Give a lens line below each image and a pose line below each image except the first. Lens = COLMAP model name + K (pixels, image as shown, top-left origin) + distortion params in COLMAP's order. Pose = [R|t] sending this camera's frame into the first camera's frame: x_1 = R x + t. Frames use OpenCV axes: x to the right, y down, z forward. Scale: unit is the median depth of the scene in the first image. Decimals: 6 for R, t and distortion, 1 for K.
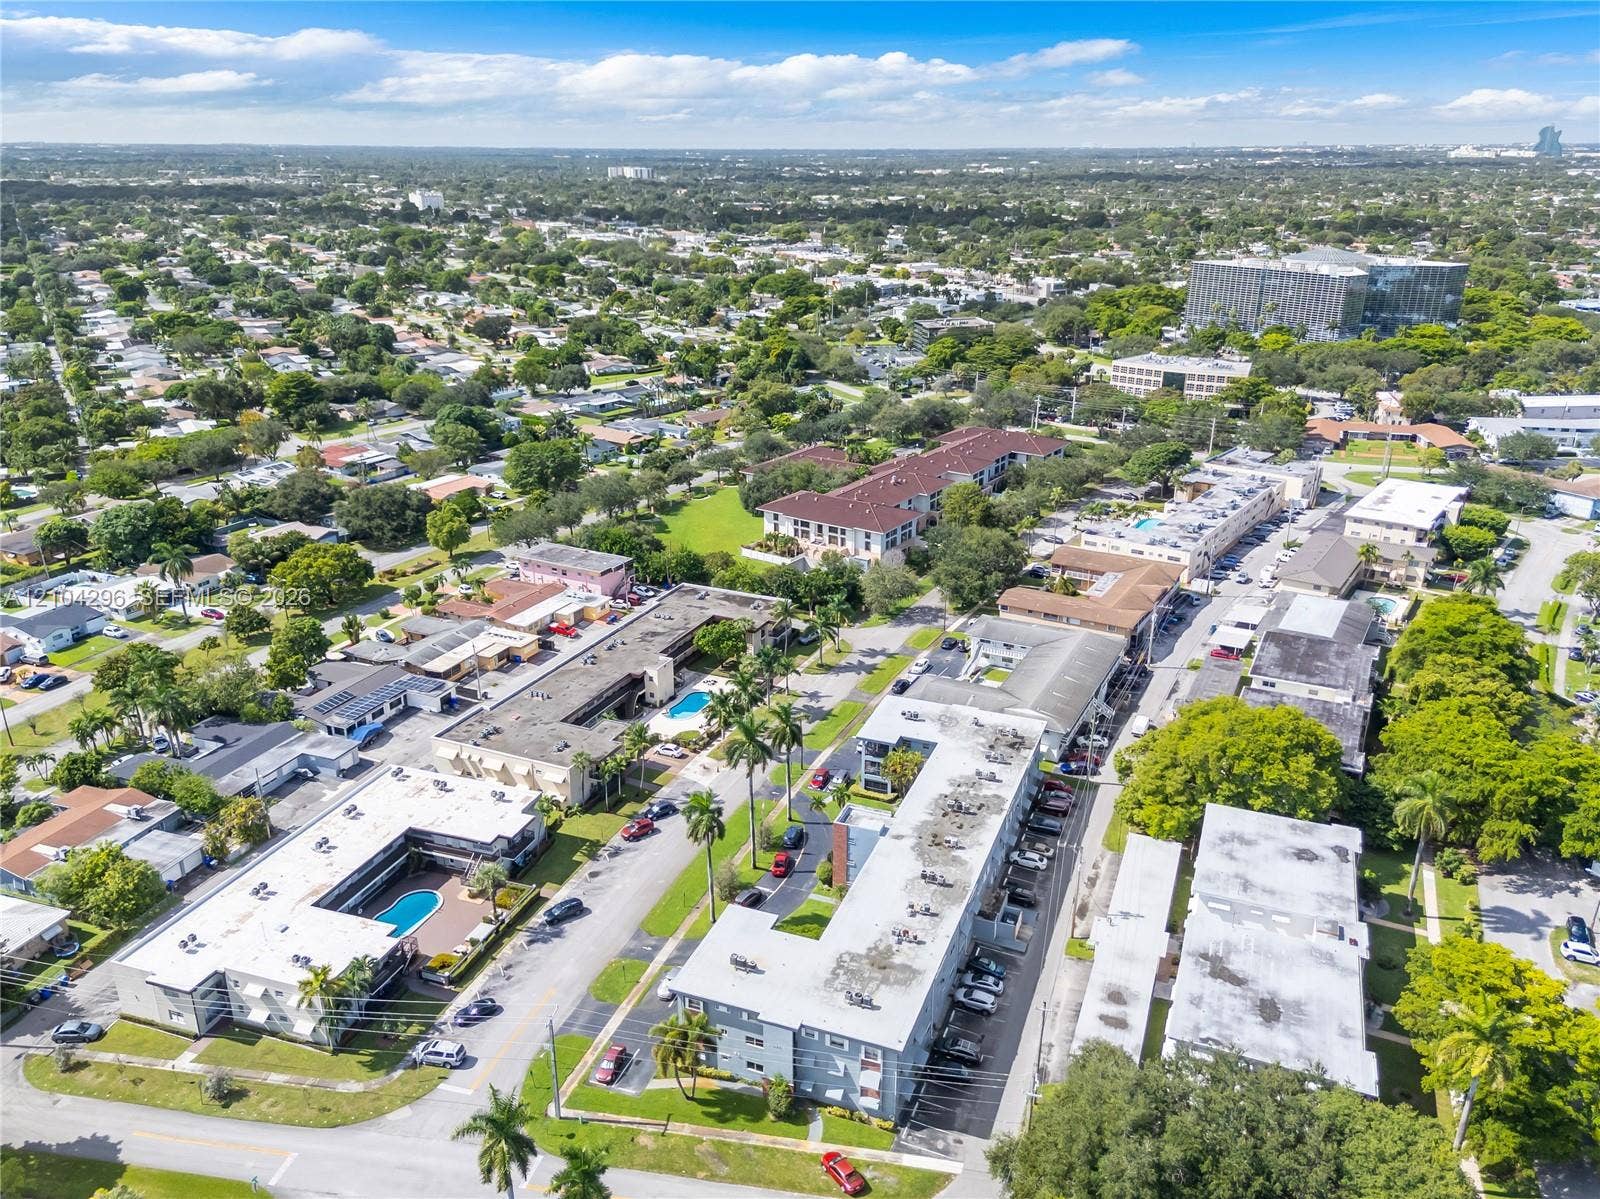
lens RADIAL K [[1181.5, 0, 800.0], [0, 1181.5, 599.5], [0, 0, 1]] dist [0.074880, -0.001586]
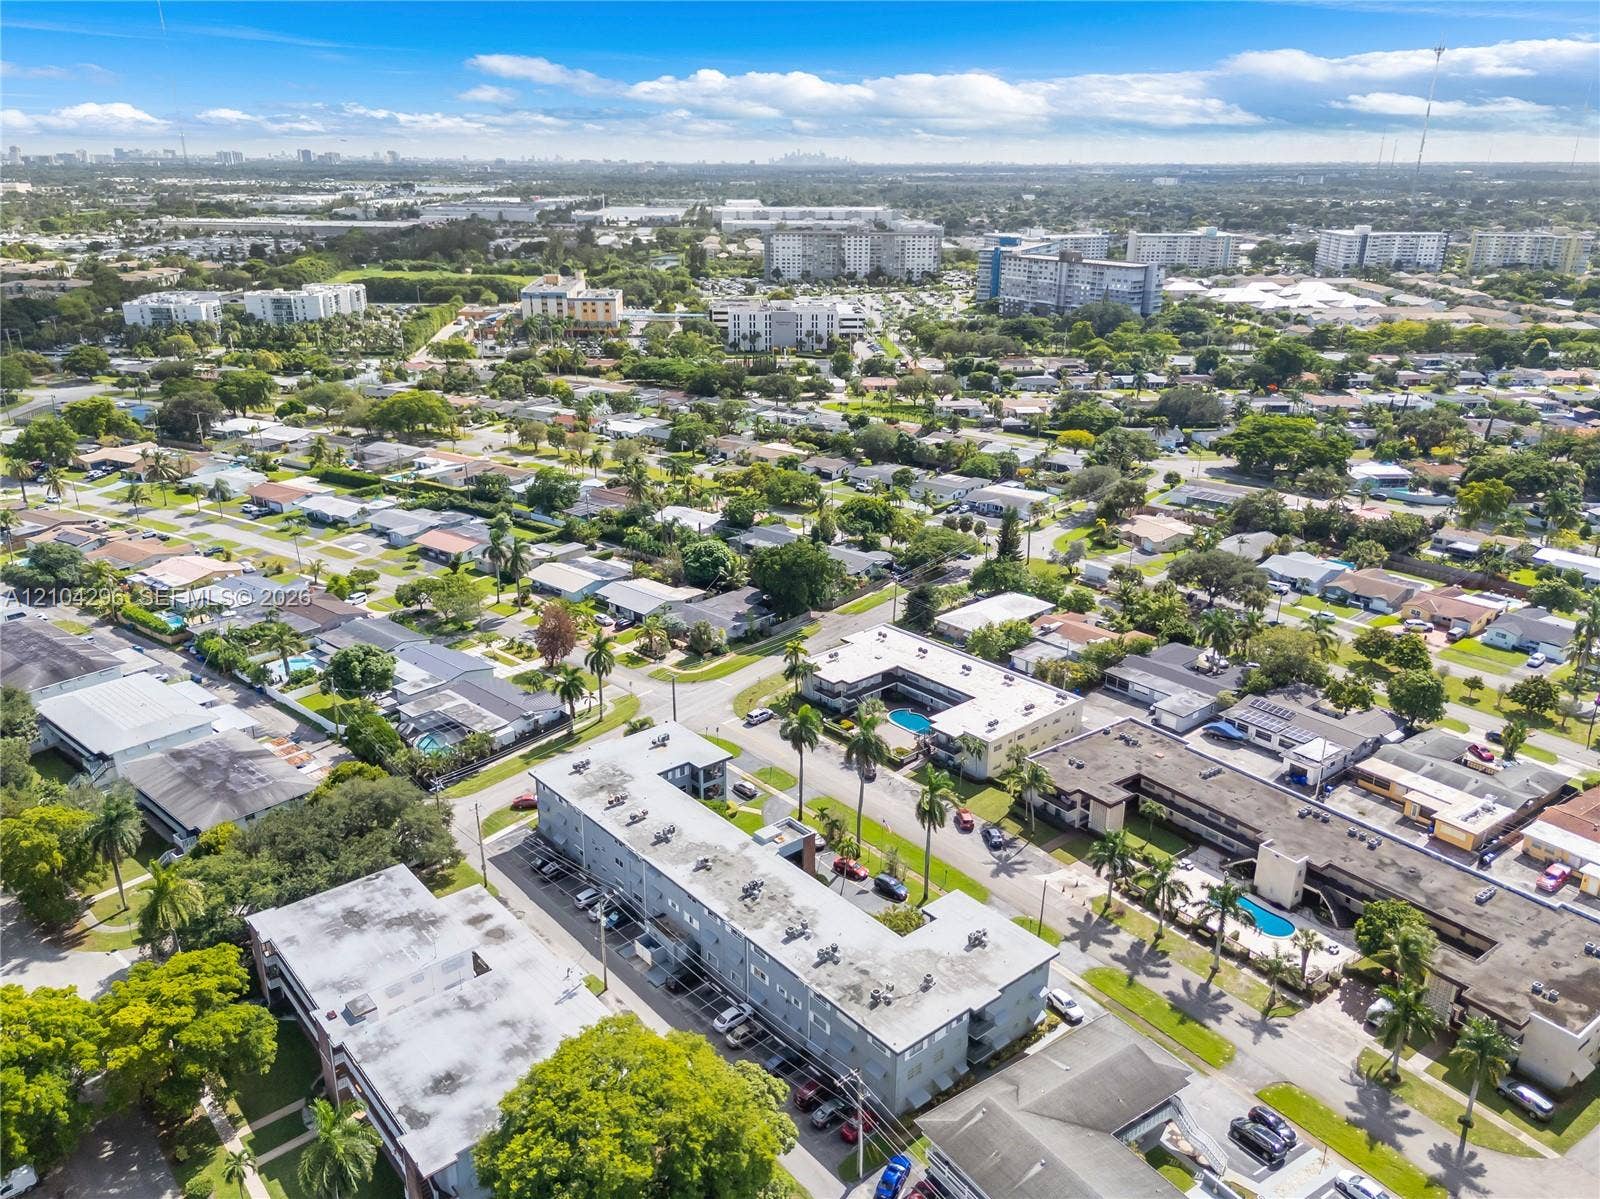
lens RADIAL K [[1181.5, 0, 800.0], [0, 1181.5, 599.5], [0, 0, 1]] dist [0.074880, -0.001586]
pose [[-0.462821, 0.306293, -0.831854, 0.799129], [-0.317606, 0.818812, 0.478198, -0.452761], [0.827601, 0.485522, -0.281683, 1.156634]]
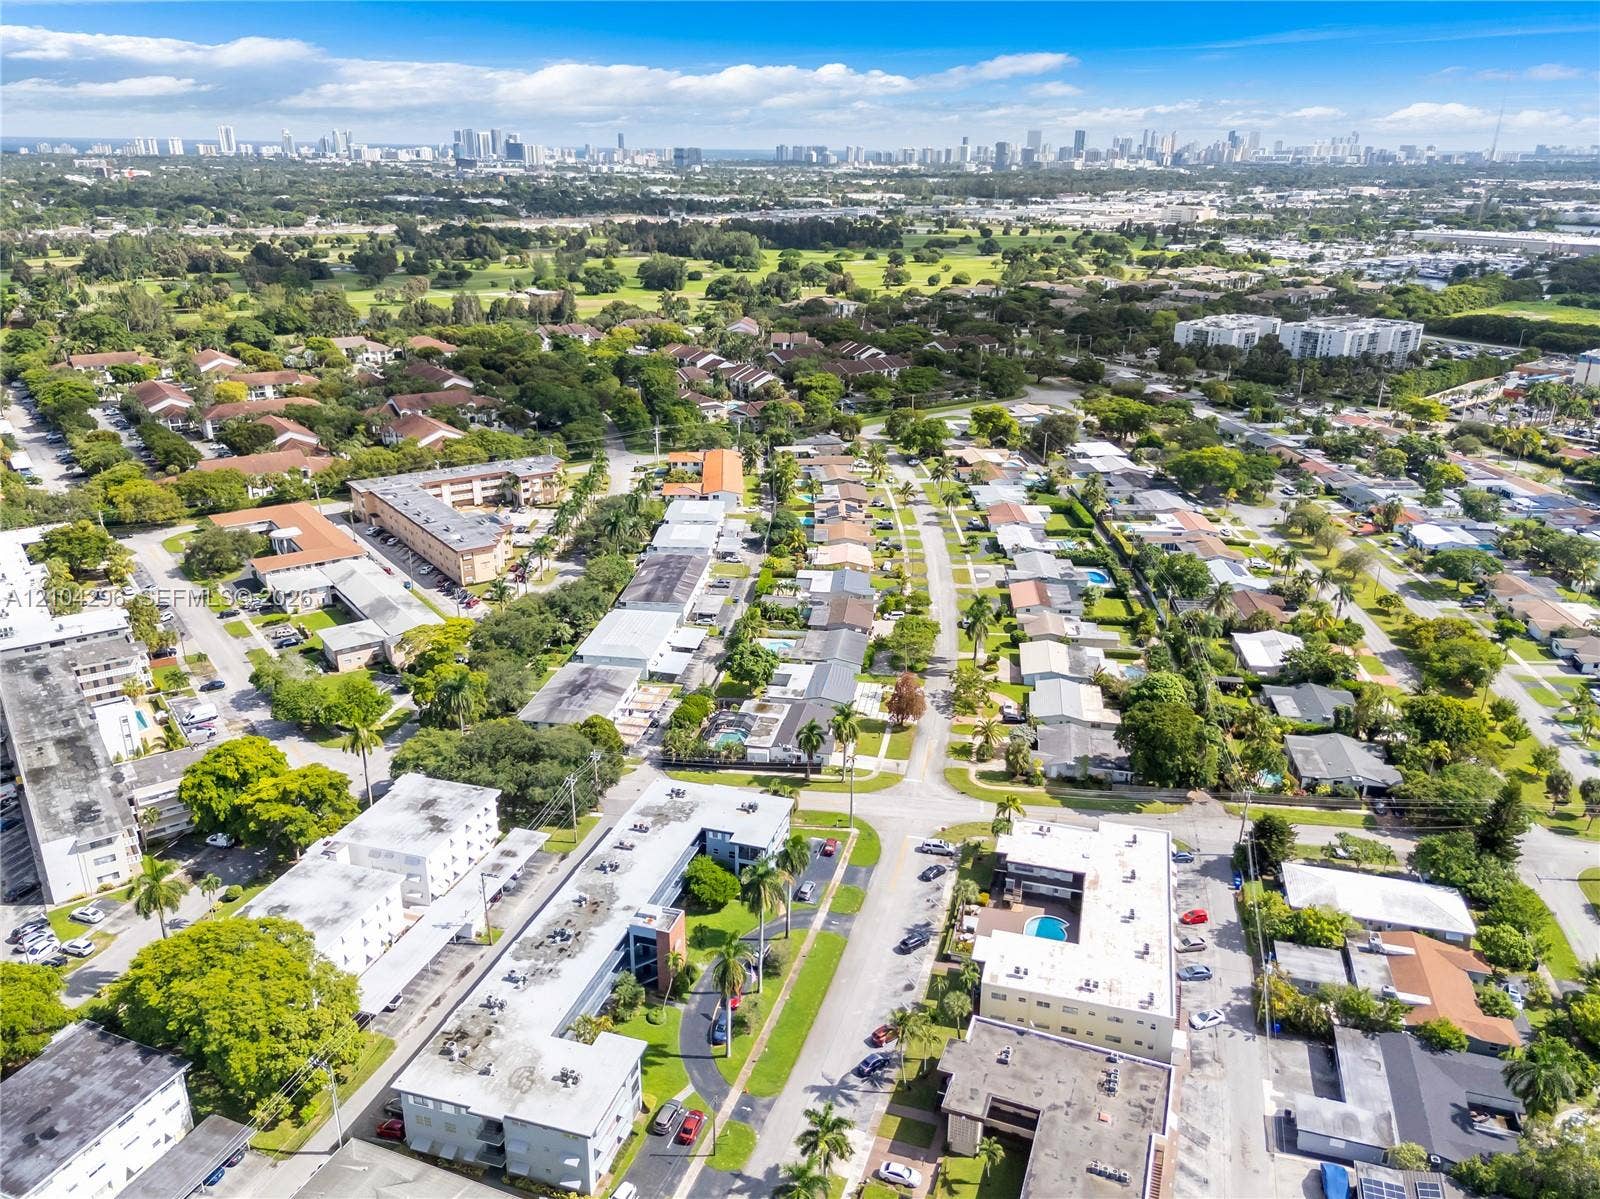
lens RADIAL K [[1181.5, 0, 800.0], [0, 1181.5, 599.5], [0, 0, 1]] dist [0.074880, -0.001586]
pose [[-0.995381, 0.026994, -0.092131, 0.016334], [-0.040824, 0.749555, 0.660682, -0.744346], [0.086892, 0.661391, -0.744991, 1.578445]]
